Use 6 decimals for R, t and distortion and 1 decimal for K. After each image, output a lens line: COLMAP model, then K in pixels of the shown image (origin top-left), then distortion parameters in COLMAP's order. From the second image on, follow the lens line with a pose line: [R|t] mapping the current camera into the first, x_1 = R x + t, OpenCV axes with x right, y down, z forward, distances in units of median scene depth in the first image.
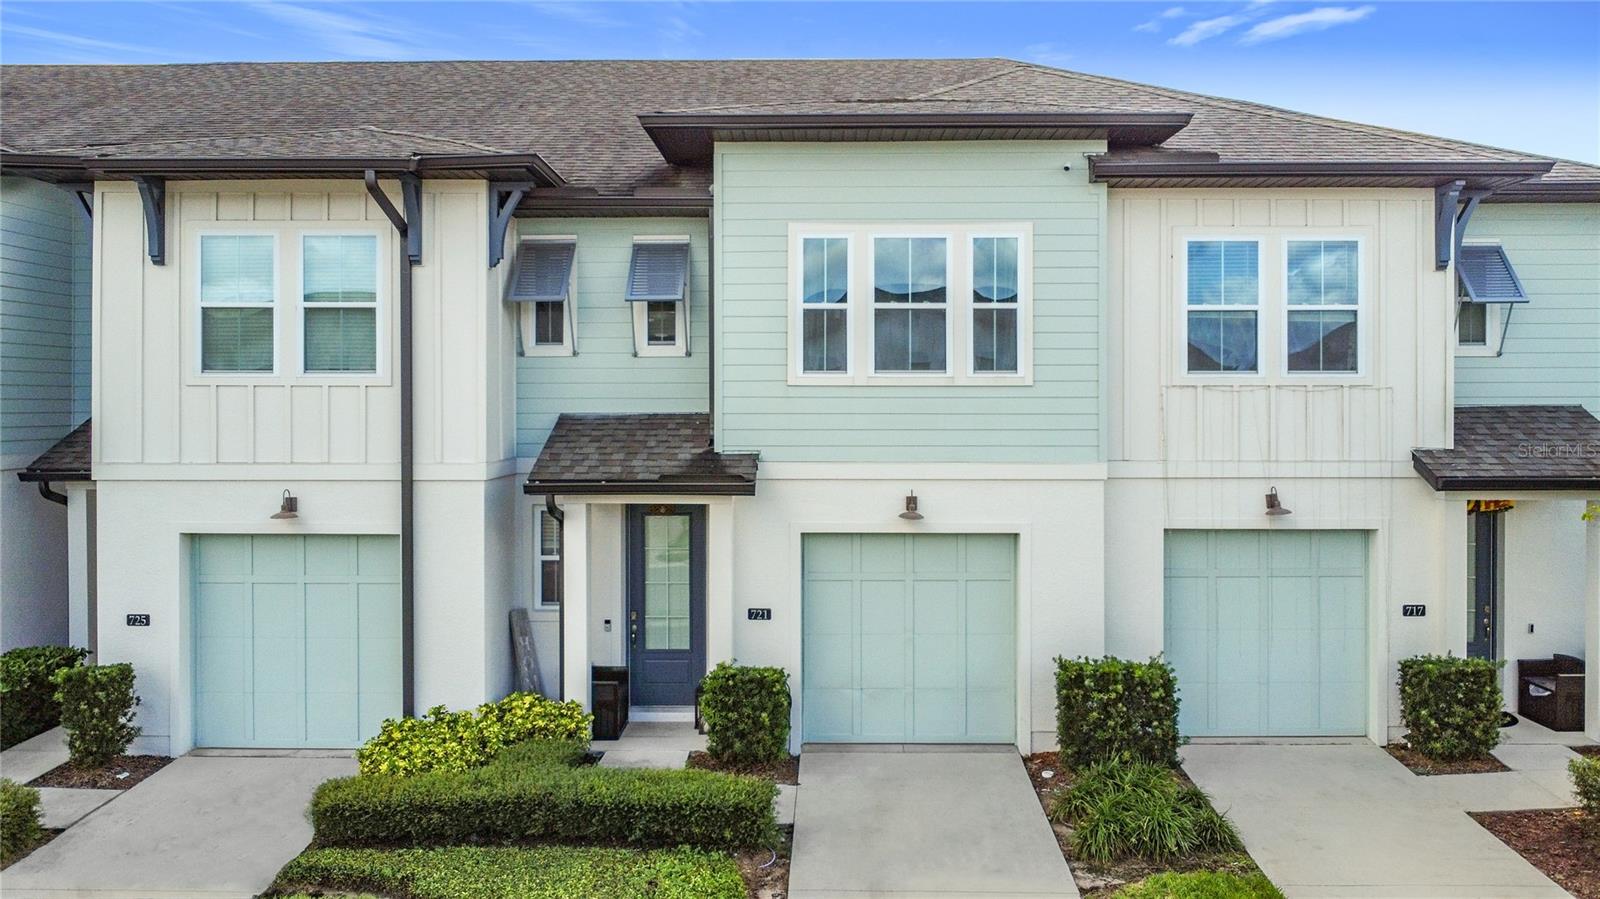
lens RADIAL K [[1158.8, 0, 807.2], [0, 1158.8, 405.2], [0, 0, 1]] dist [-0.019570, -0.007535]
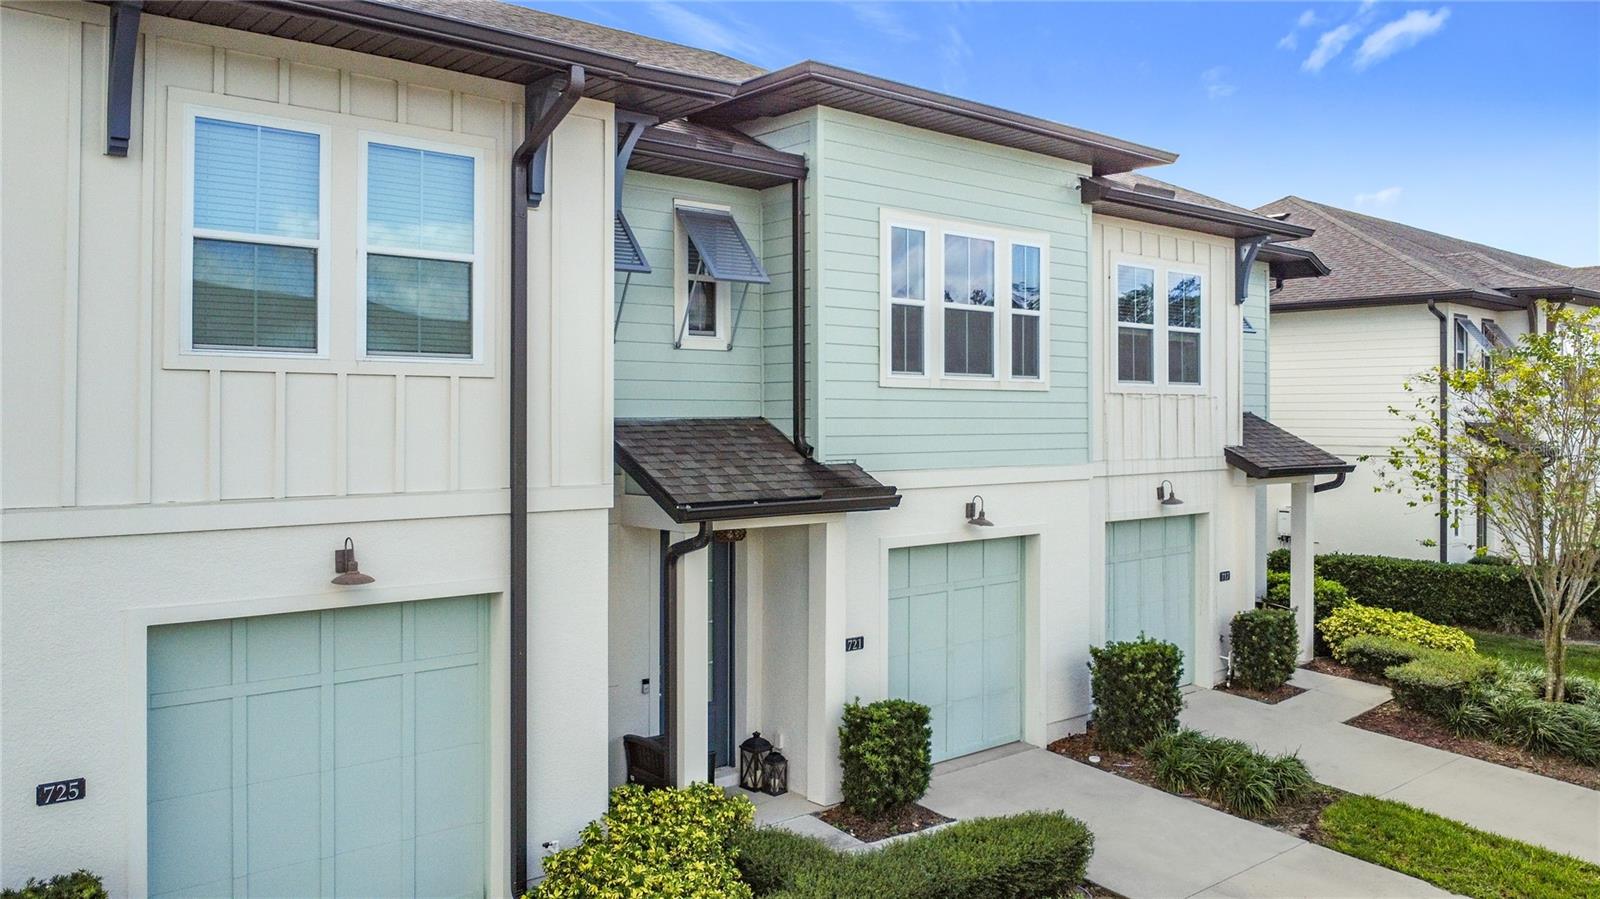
lens RADIAL K [[1194.1, 0, 788.0], [0, 1194.1, 407.9], [0, 0, 1]] dist [-0.027471, -0.004385]
pose [[0.759934, 0.005015, 0.649981, -0.678098], [0.000158, 0.999969, -0.007900, 0.006737], [-0.650000, 0.006107, 0.759910, 0.338238]]
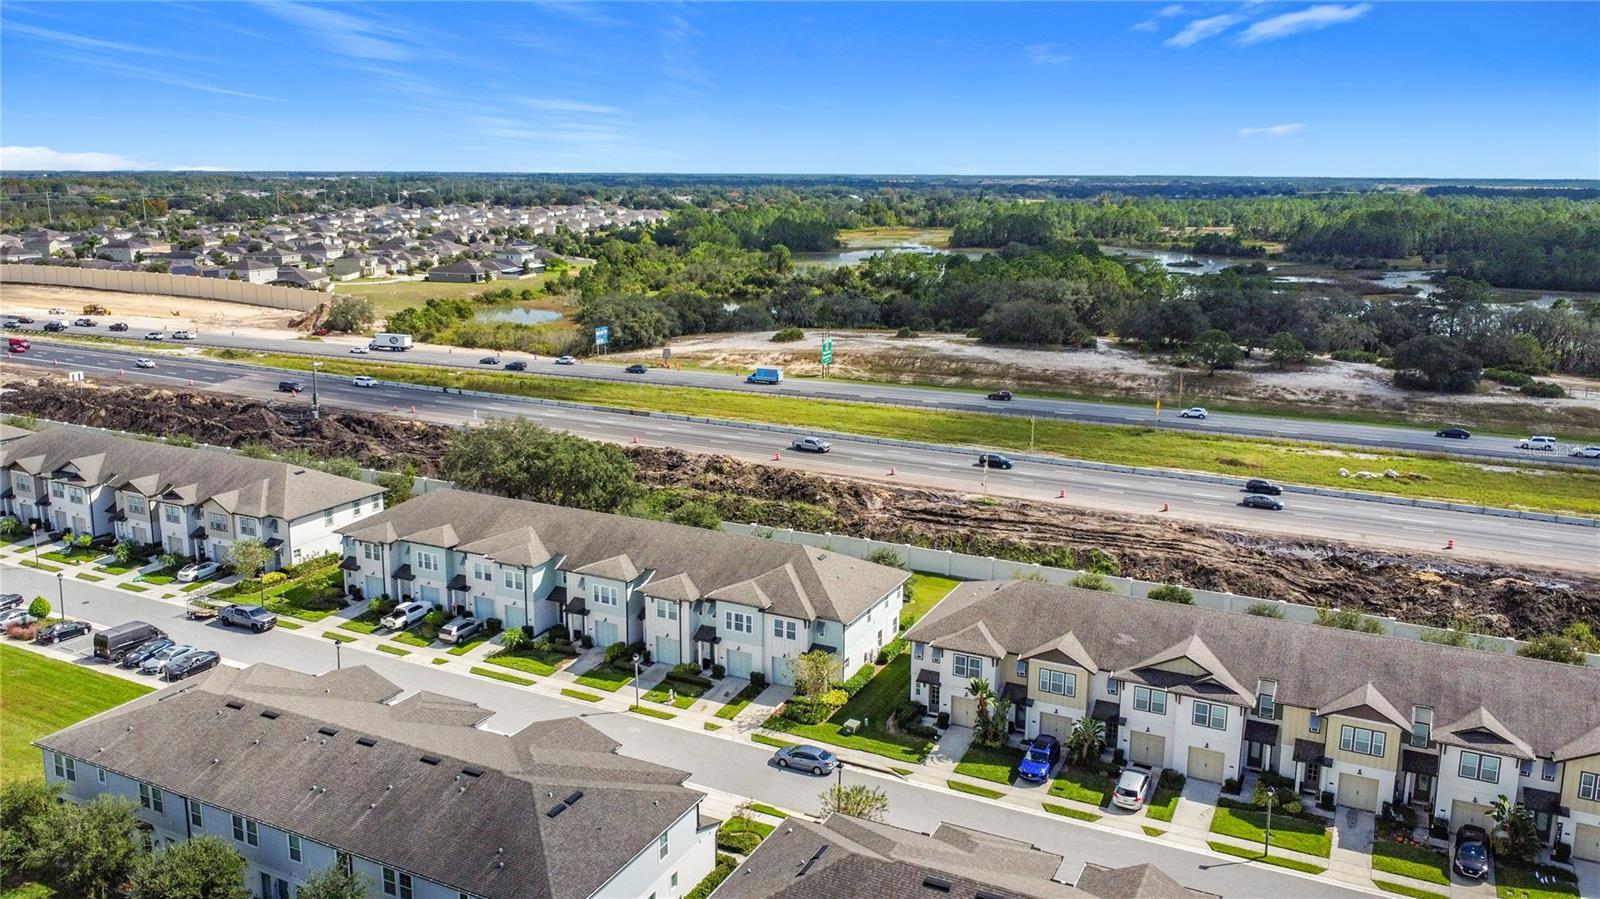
lens RADIAL K [[1194.1, 0, 788.0], [0, 1194.1, 407.9], [0, 0, 1]] dist [-0.027471, -0.004385]
pose [[0.902494, 0.087528, -0.421715, 3.509174], [-0.003879, 0.980745, 0.195254, -2.955218], [0.430685, -0.174580, 0.885456, -5.452751]]
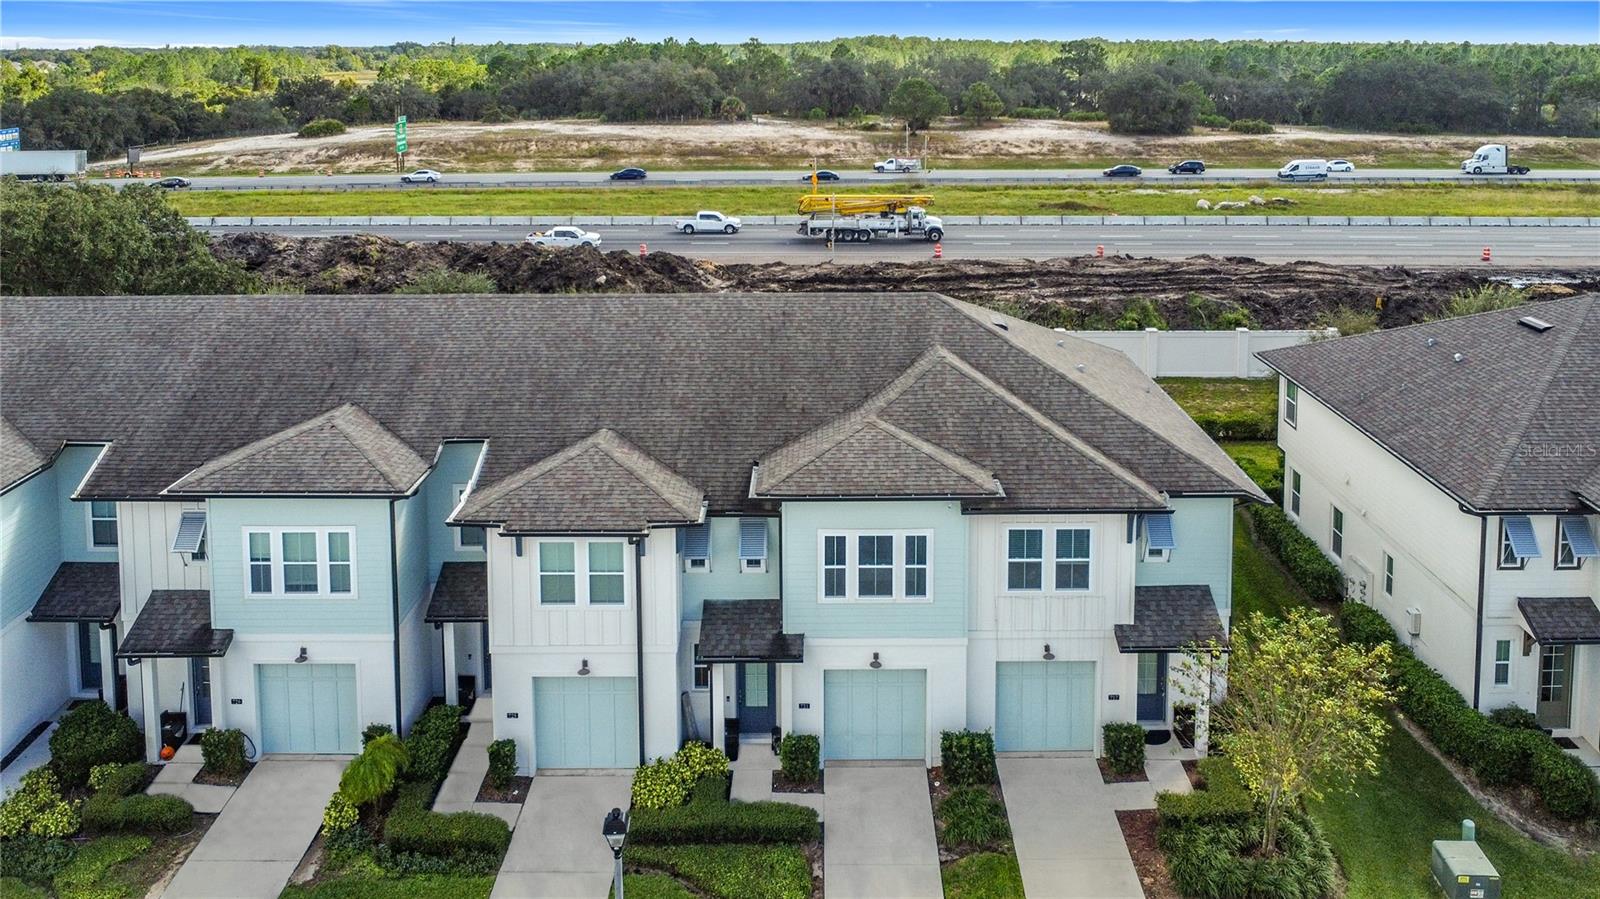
lens RADIAL K [[1226.6, 0, 805.7], [0, 1226.6, 126.4], [0, 0, 1]] dist [-0.032065, 0.007453]
pose [[0.999872, -0.007997, 0.013842, -0.061735], [0.006942, 0.997187, 0.074632, -1.052936], [-0.014400, -0.074526, 0.997115, -1.155919]]
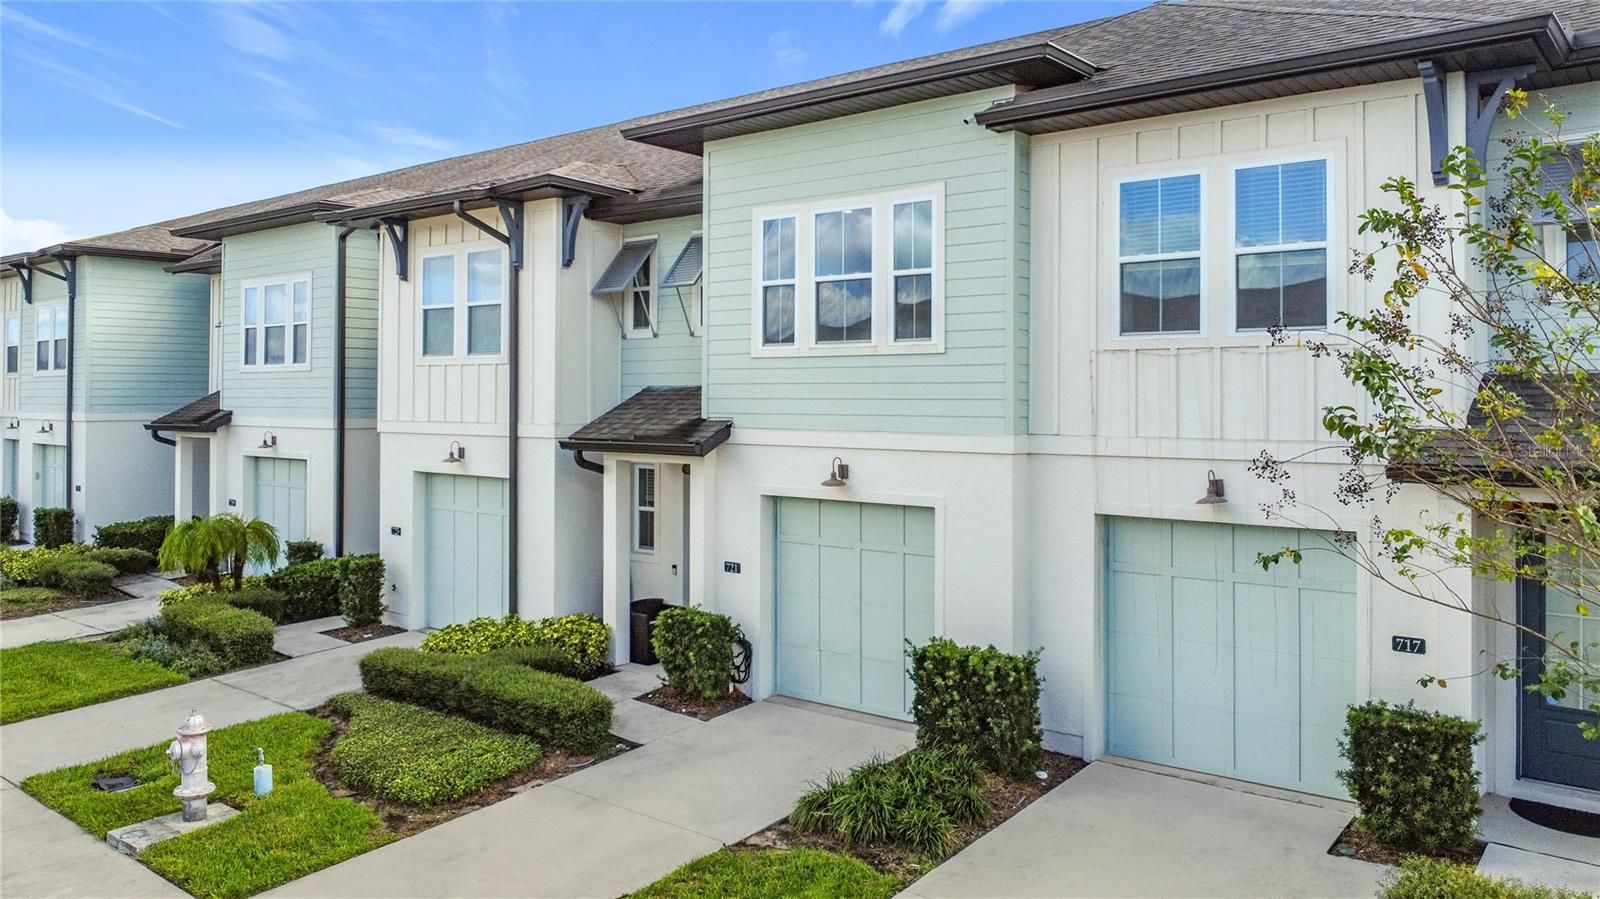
lens RADIAL K [[1158.8, 0, 807.2], [0, 1158.8, 405.2], [0, 0, 1]] dist [-0.019570, -0.007535]
pose [[0.792732, 0.006448, -0.609536, 0.685695], [-0.009469, 0.999954, -0.001736, 0.028726], [0.609496, 0.007148, 0.792757, 0.175081]]
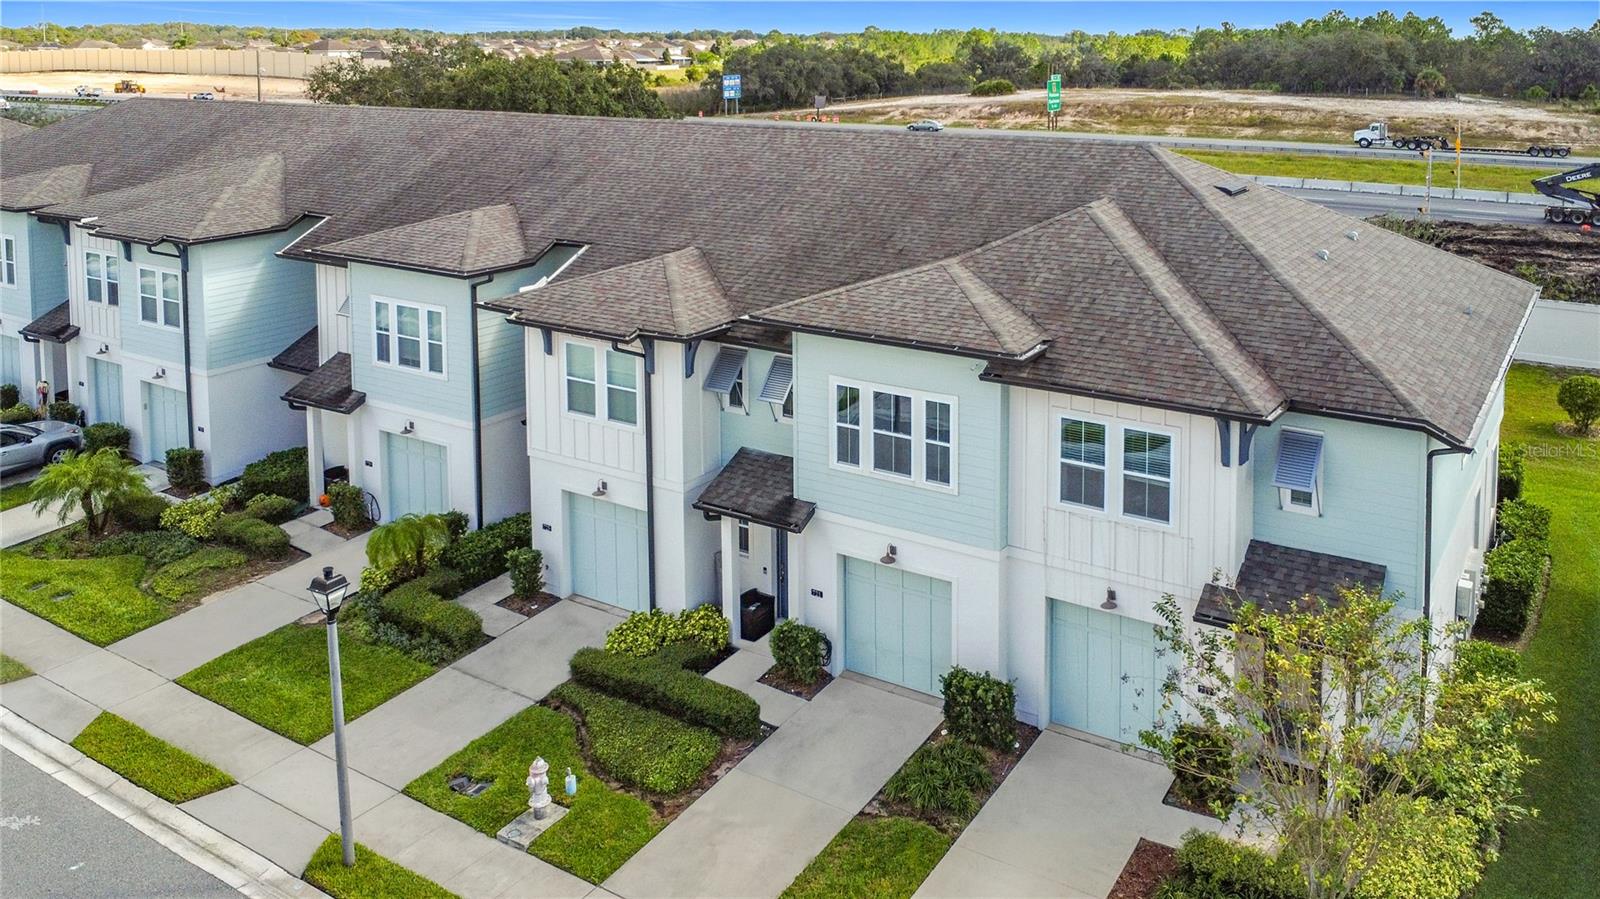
lens RADIAL K [[1261.8, 0, 889.5], [0, 1261.8, 155.9], [0, 0, 1]] dist [-0.030473, 0.002299]
pose [[0.869630, 0.051972, -0.490960, 0.938827], [-0.003259, 0.995026, 0.099558, -0.654396], [0.493693, -0.084978, 0.865475, -0.507019]]
